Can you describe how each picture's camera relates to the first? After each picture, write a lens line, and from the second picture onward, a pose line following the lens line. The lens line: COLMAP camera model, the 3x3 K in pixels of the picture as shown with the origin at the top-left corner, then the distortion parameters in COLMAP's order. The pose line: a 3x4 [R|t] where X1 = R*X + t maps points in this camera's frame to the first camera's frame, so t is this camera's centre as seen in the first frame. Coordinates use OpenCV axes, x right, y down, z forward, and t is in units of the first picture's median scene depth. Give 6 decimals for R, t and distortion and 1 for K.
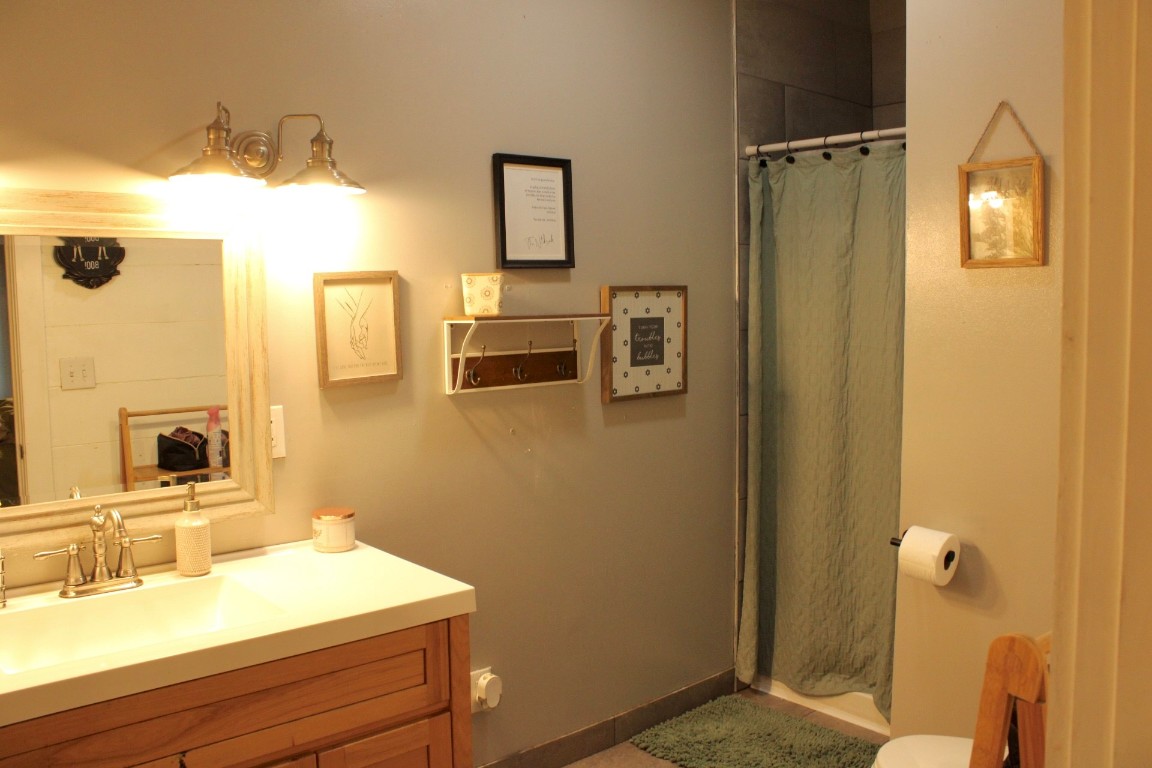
lens RADIAL K [[984.9, 0, 577.7], [0, 984.9, 379.3], [0, 0, 1]] dist [-0.153540, 0.129953]
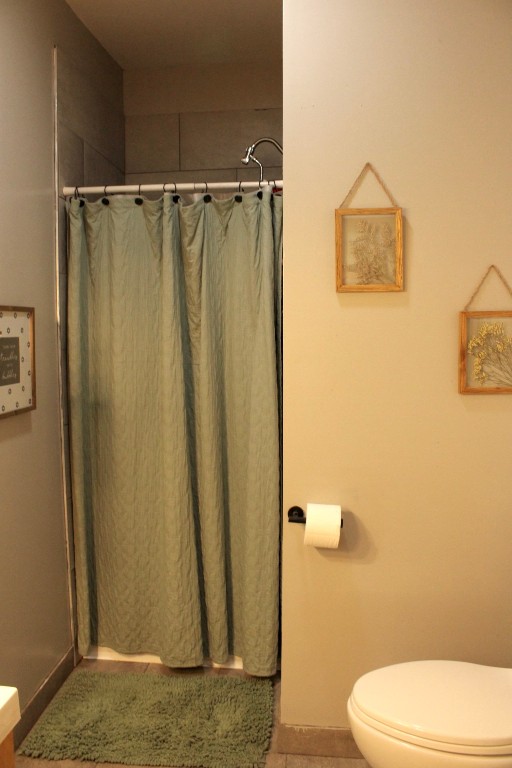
lens RADIAL K [[656.6, 0, 253.8], [0, 656.6, 390.0], [0, 0, 1]] dist [-0.153540, 0.129953]
pose [[0.735498, -0.049935, 0.675684, -0.184792], [0.052168, 0.998494, 0.017006, -0.006167], [-0.675516, 0.022742, 0.736995, 0.323360]]
